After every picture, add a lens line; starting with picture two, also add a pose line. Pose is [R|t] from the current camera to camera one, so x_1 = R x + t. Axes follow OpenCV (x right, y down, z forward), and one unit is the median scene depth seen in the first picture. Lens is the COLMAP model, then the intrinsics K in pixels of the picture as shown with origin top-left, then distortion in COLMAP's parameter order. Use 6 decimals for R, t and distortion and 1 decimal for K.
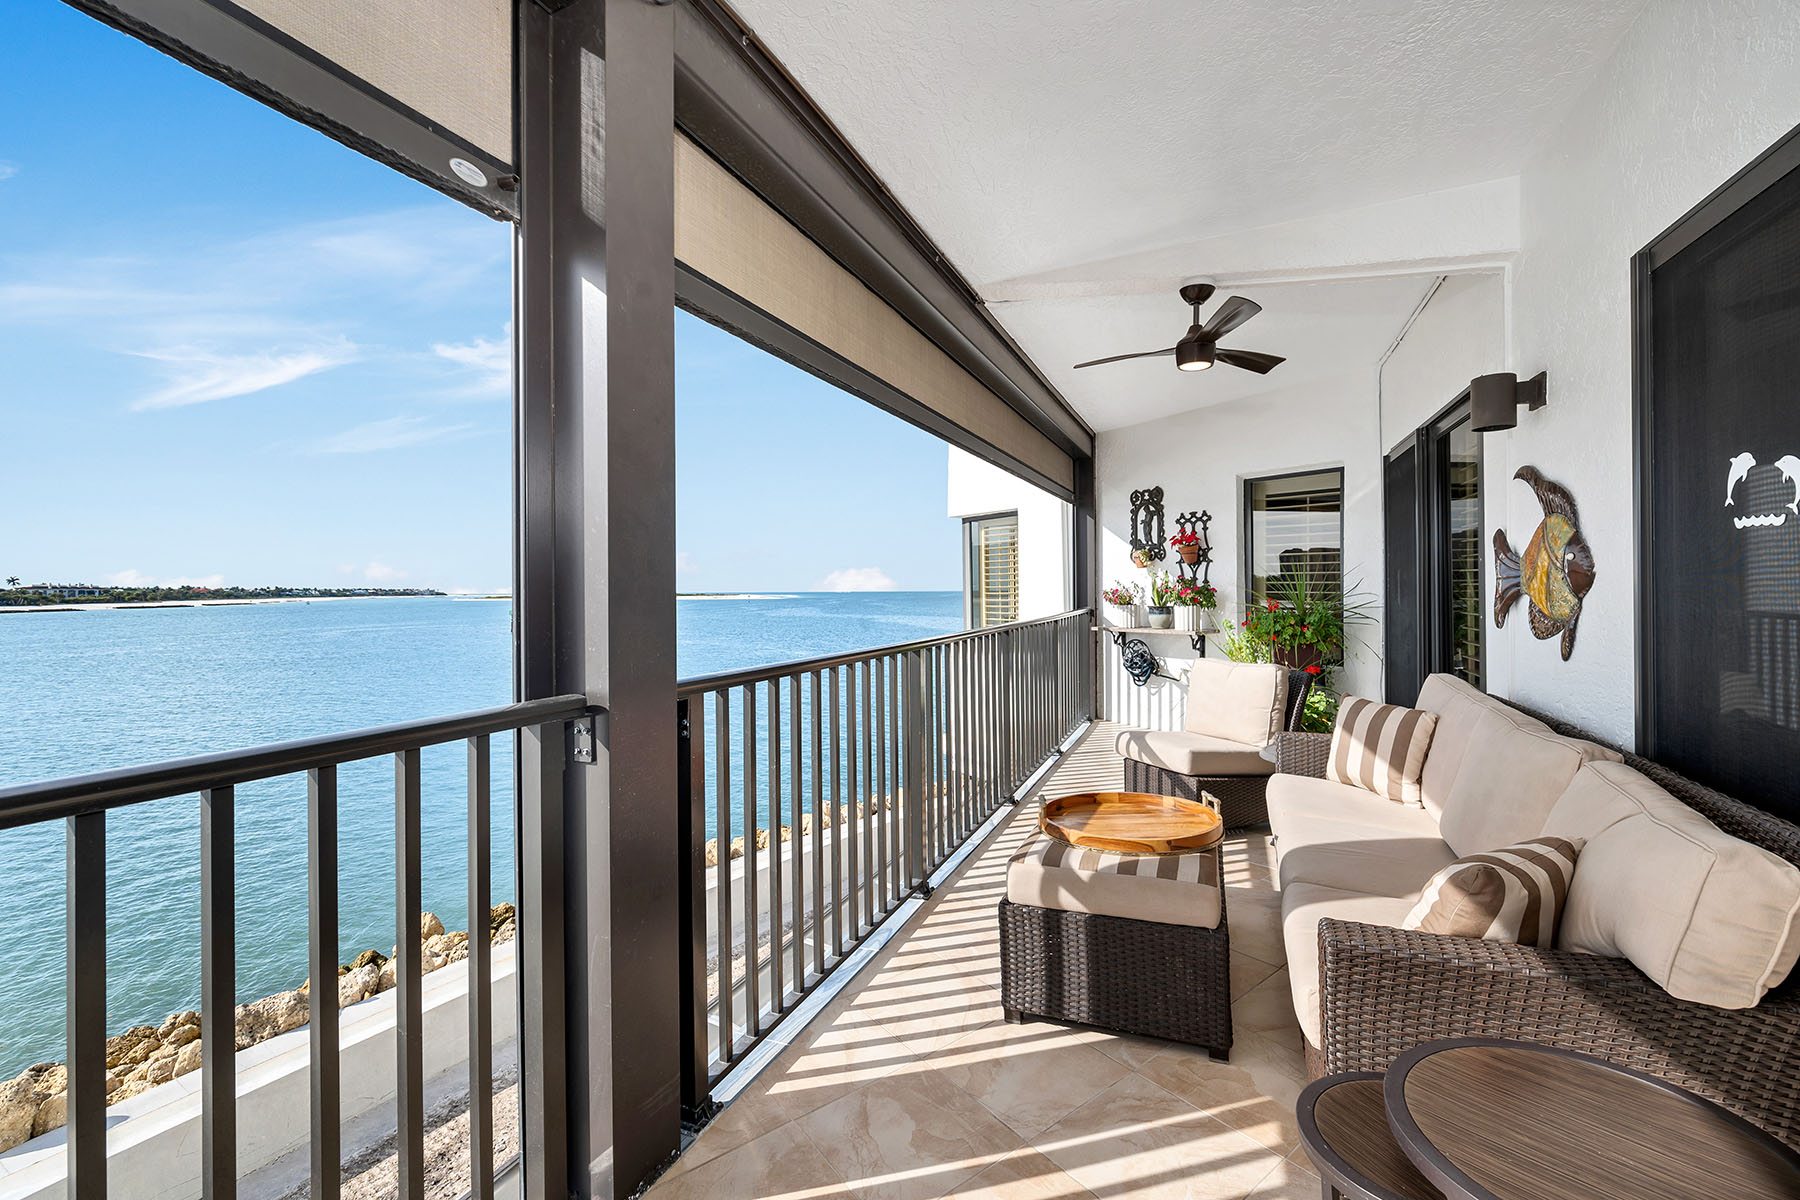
lens RADIAL K [[735.8, 0, 896.2], [0, 735.8, 593.3], [0, 0, 1]] dist [0.002485, -0.001043]
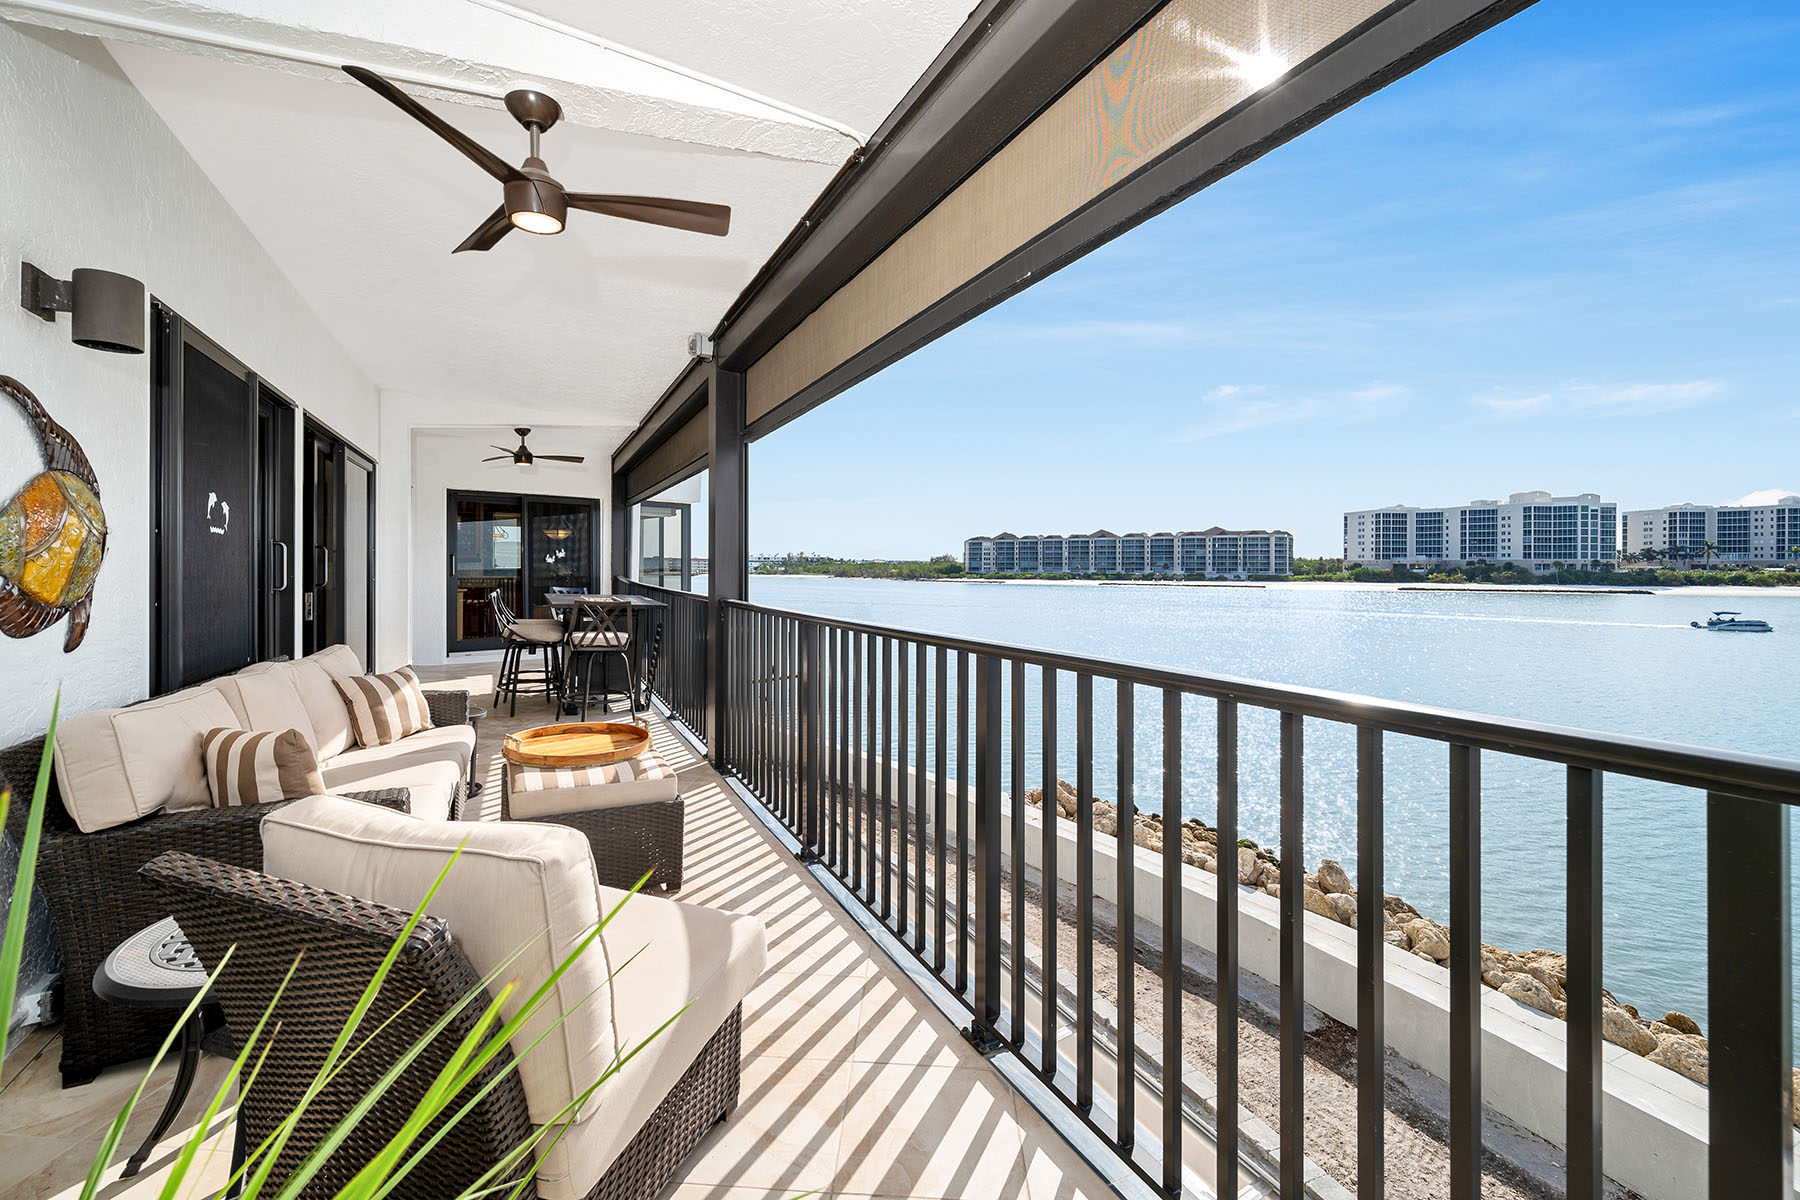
lens RADIAL K [[735.8, 0, 914.0], [0, 735.8, 559.9], [0, 0, 1]] dist [0.002485, -0.001043]
pose [[-0.592732, -0.004863, -0.805385, 0.528538], [-0.001105, 0.999986, -0.005225, -0.016944], [0.805399, -0.002207, -0.592729, 1.021376]]
